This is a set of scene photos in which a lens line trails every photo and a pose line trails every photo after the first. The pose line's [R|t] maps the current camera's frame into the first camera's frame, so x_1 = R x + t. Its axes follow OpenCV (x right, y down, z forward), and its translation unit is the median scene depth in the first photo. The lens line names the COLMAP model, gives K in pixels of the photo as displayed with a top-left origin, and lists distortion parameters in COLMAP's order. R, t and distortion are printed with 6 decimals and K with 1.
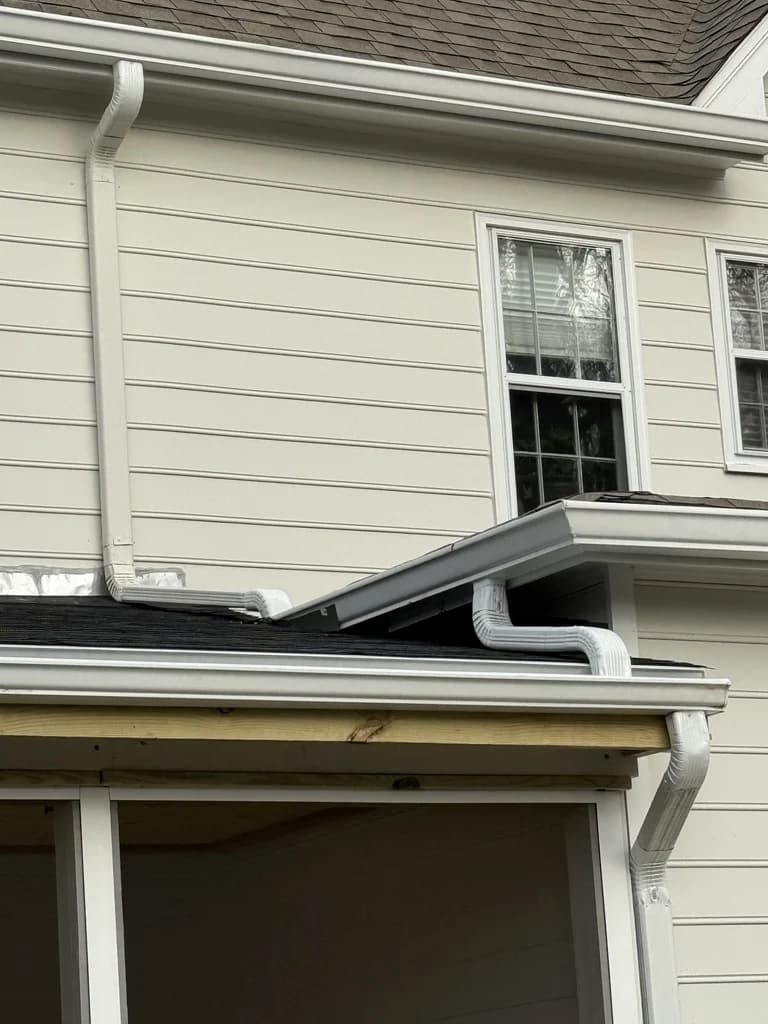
lens RADIAL K [[3163.0, 0, 384.0], [0, 3163.0, 512.0], [0, 0, 1]] dist [0.003559, 0.418726]
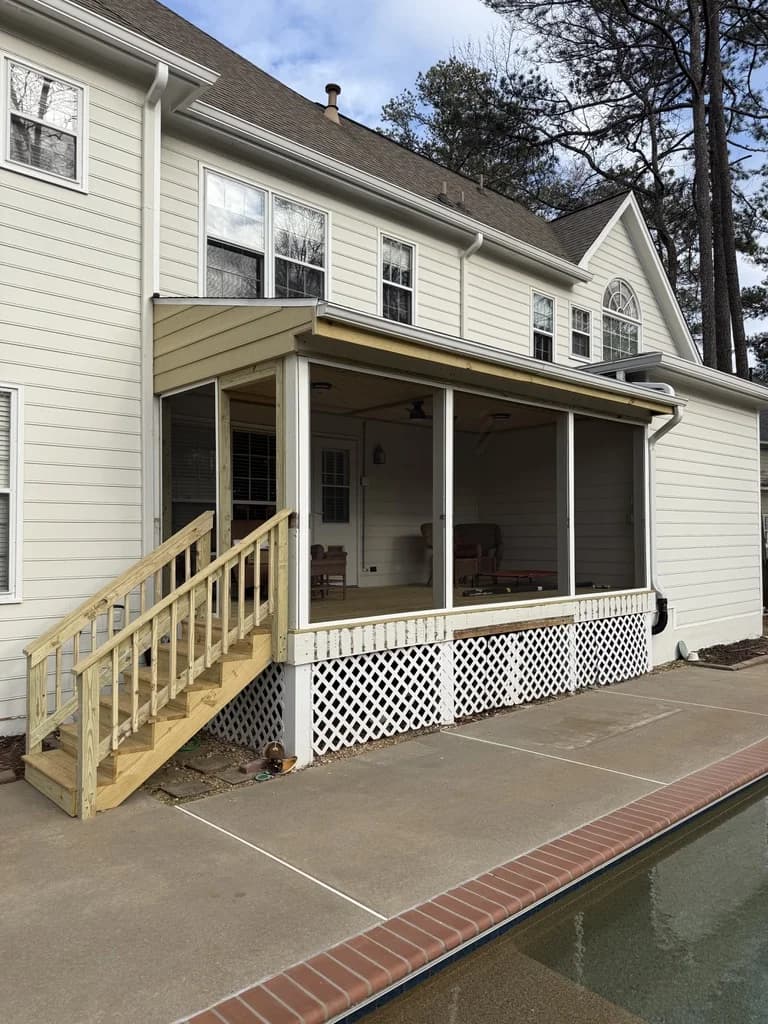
lens RADIAL K [[721.1, 0, 384.0], [0, 721.1, 512.0], [0, 0, 1]] dist [0.116773, -0.183907]
pose [[0.974053, 0.065569, 0.216611, -0.374635], [-0.101671, 0.981871, 0.159977, 0.066384], [-0.202195, -0.177849, 0.963061, 0.082939]]
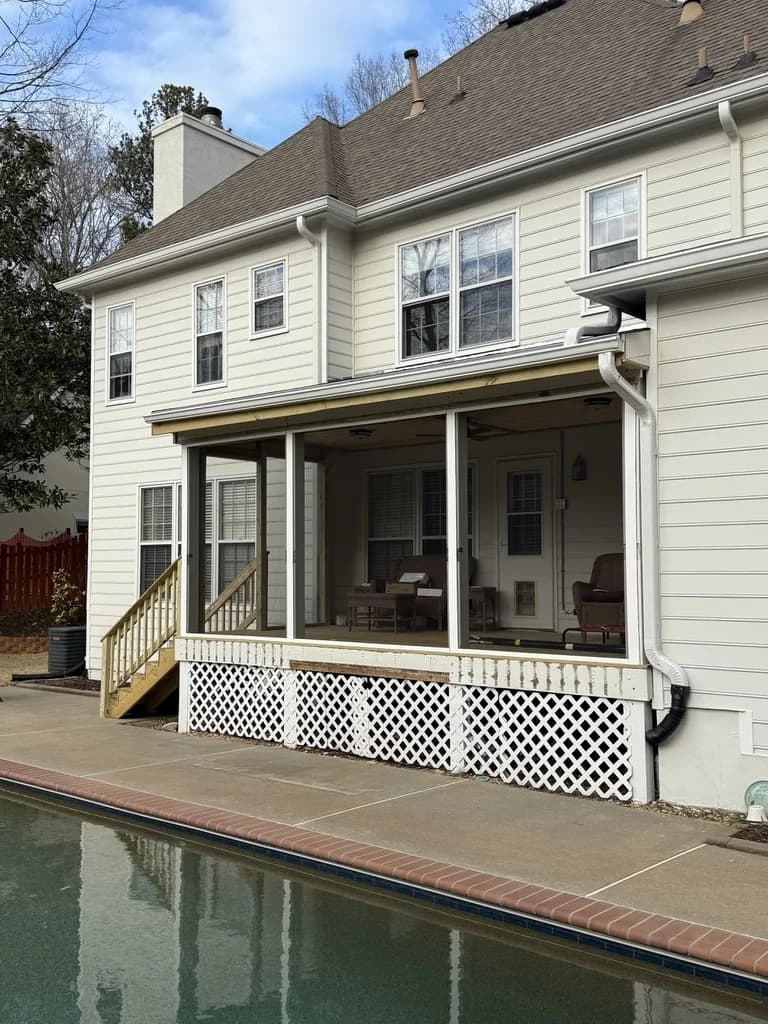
lens RADIAL K [[987.3, 0, 383.1], [0, 987.3, 506.6], [0, 0, 1]] dist [0.117410, 0.000368]
pose [[0.343283, 0.002848, -0.939228, 0.595475], [0.178767, 0.981517, 0.068315, 0.074456], [0.922062, -0.191354, 0.336429, 0.414450]]
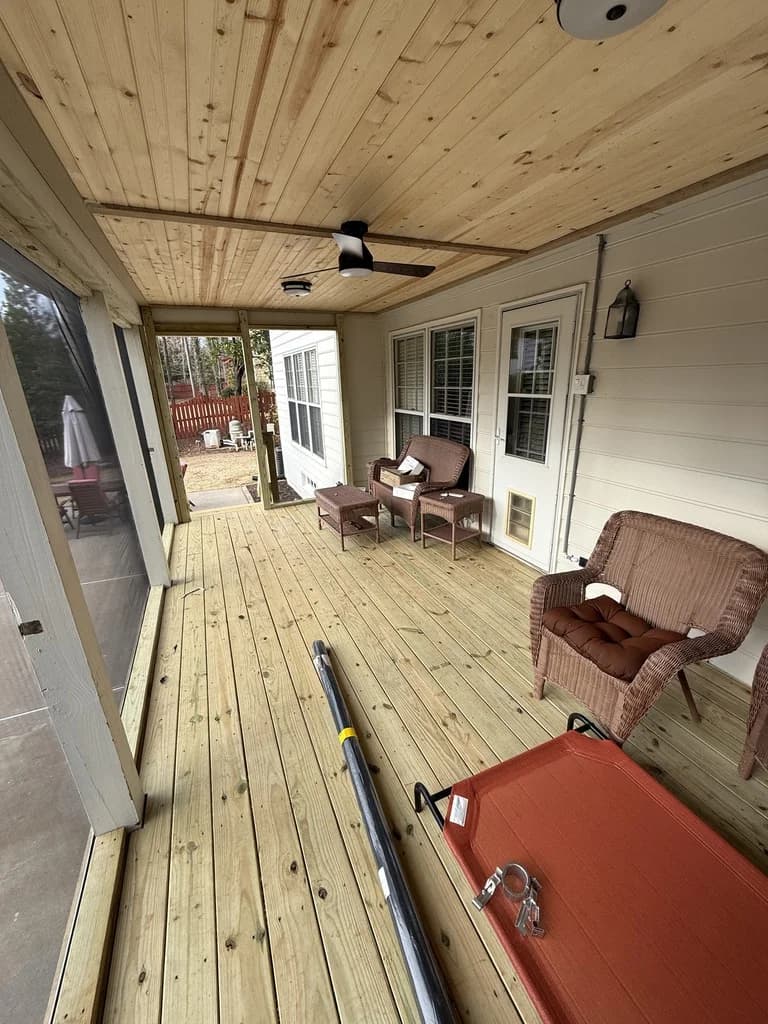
lens RADIAL K [[405.5, 0, 383.8], [0, 405.5, 509.0], [0, 0, 1]] dist [0.001631, 0.000450]
pose [[-0.096267, 0.372711, -0.922940, 0.016051], [0.248783, 0.906826, 0.340254, 0.125506], [0.963763, -0.196857, -0.180022, 0.804761]]
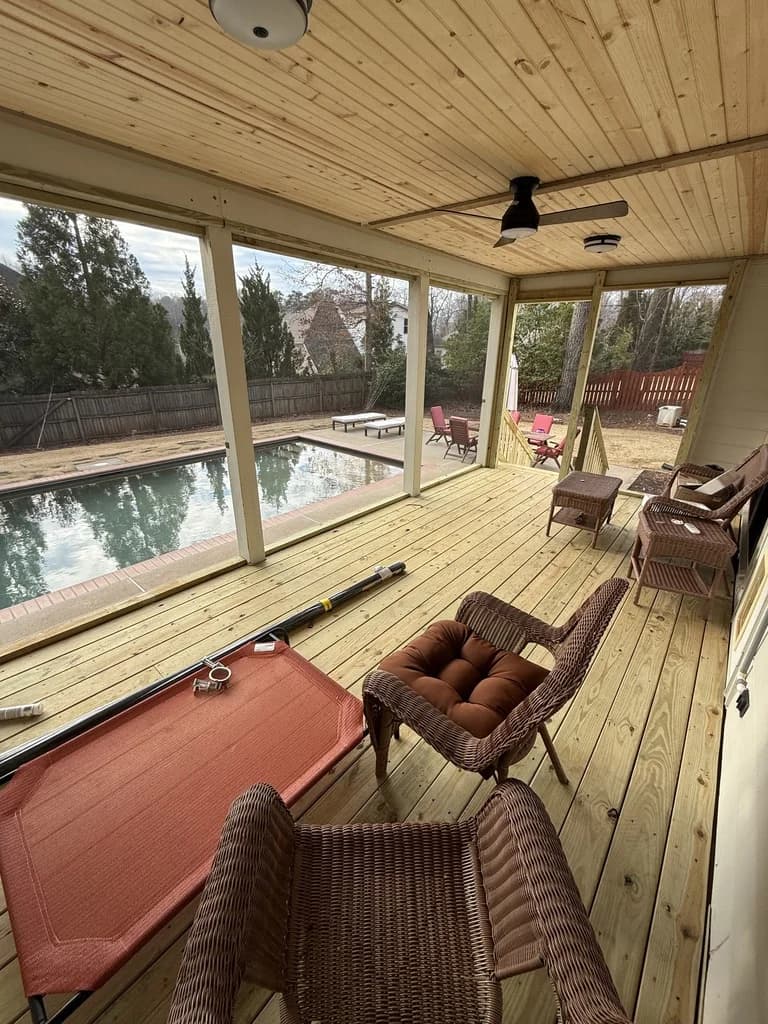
lens RADIAL K [[405.5, 0, 383.8], [0, 405.5, 509.0], [0, 0, 1]] dist [0.001631, 0.000450]
pose [[-0.938892, 0.171483, -0.298456, -0.063987], [0.114426, 0.973248, 0.199234, 0.163310], [0.324637, 0.152908, -0.933397, 0.946184]]
